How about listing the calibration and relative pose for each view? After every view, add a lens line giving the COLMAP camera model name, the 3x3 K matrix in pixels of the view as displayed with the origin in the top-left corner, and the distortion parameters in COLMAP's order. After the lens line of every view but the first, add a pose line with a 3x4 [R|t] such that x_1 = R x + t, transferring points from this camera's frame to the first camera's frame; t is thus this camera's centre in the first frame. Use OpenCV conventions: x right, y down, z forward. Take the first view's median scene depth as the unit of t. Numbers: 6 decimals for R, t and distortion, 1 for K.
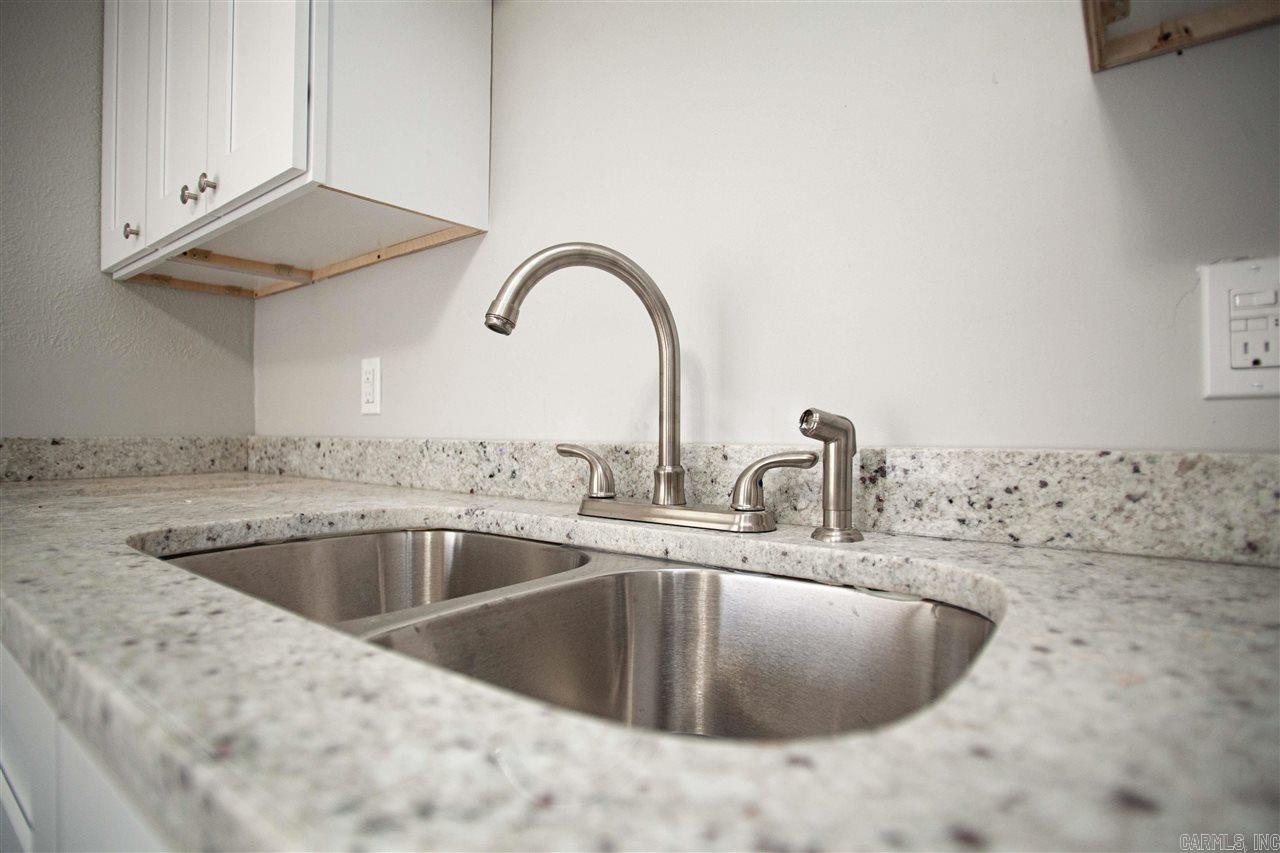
lens RADIAL K [[664.4, 0, 640.0], [0, 664.4, 426.5], [0, 0, 1]] dist [-0.040928, 0.001066]
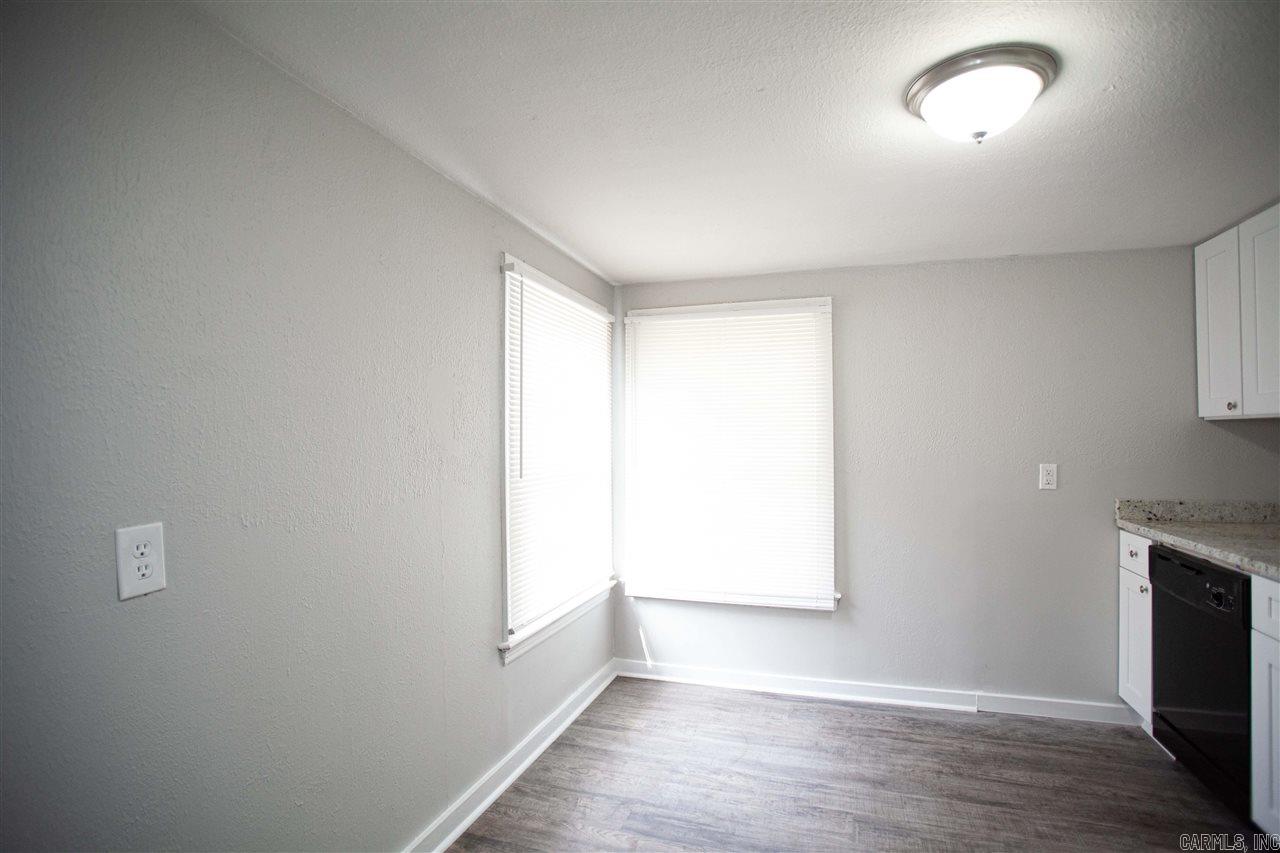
lens RADIAL K [[664.4, 0, 640.0], [0, 664.4, 426.5], [0, 0, 1]] dist [-0.040928, 0.001066]
pose [[0.321773, -0.009875, -0.946765, 0.687249], [0.006515, 0.999945, -0.008216, -0.292571], [0.946795, -0.003525, 0.321819, -1.791820]]
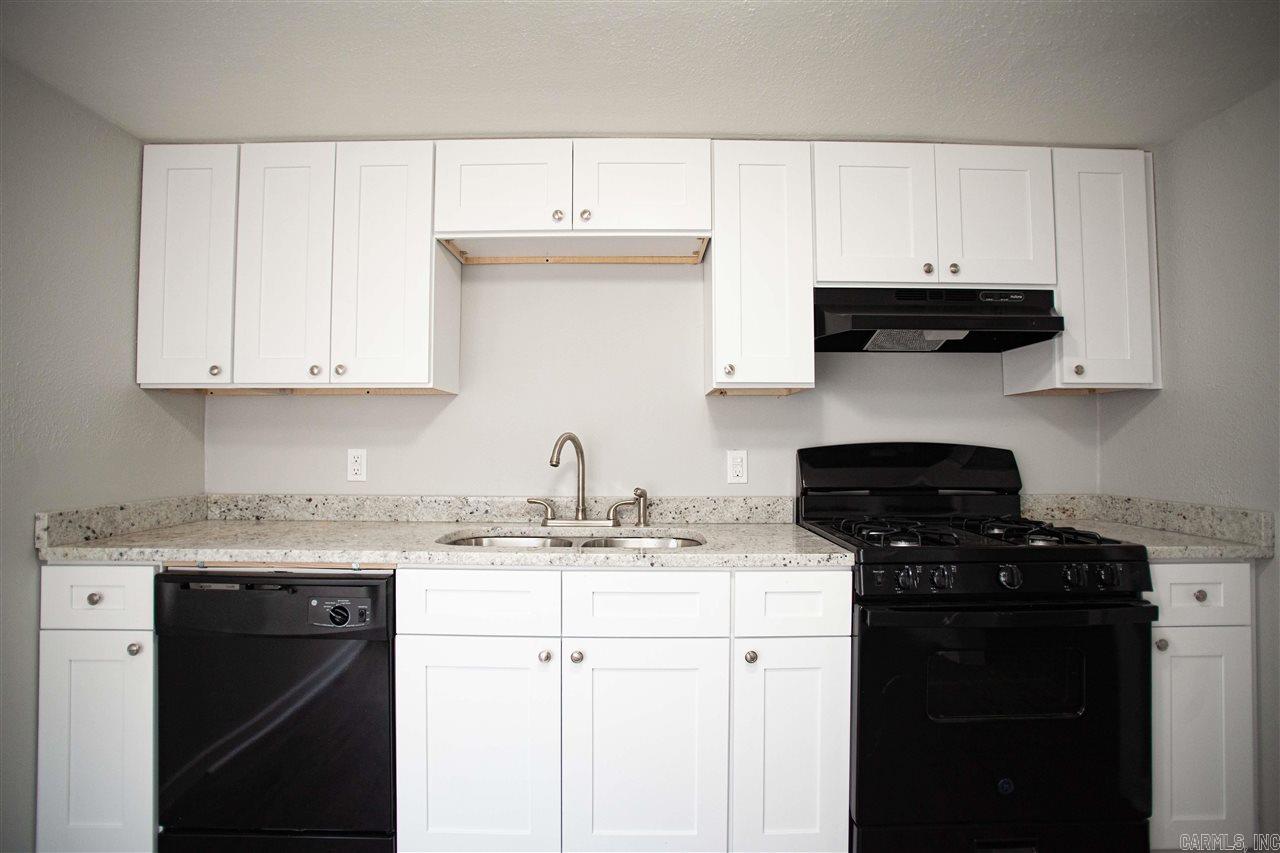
lens RADIAL K [[664.4, 0, 640.0], [0, 664.4, 426.5], [0, 0, 1]] dist [-0.040928, 0.001066]
pose [[0.794267, 0.014423, 0.607397, -1.159932], [-0.004862, 0.999837, -0.017383, -0.180636], [-0.607549, 0.010854, 0.794208, -1.096027]]
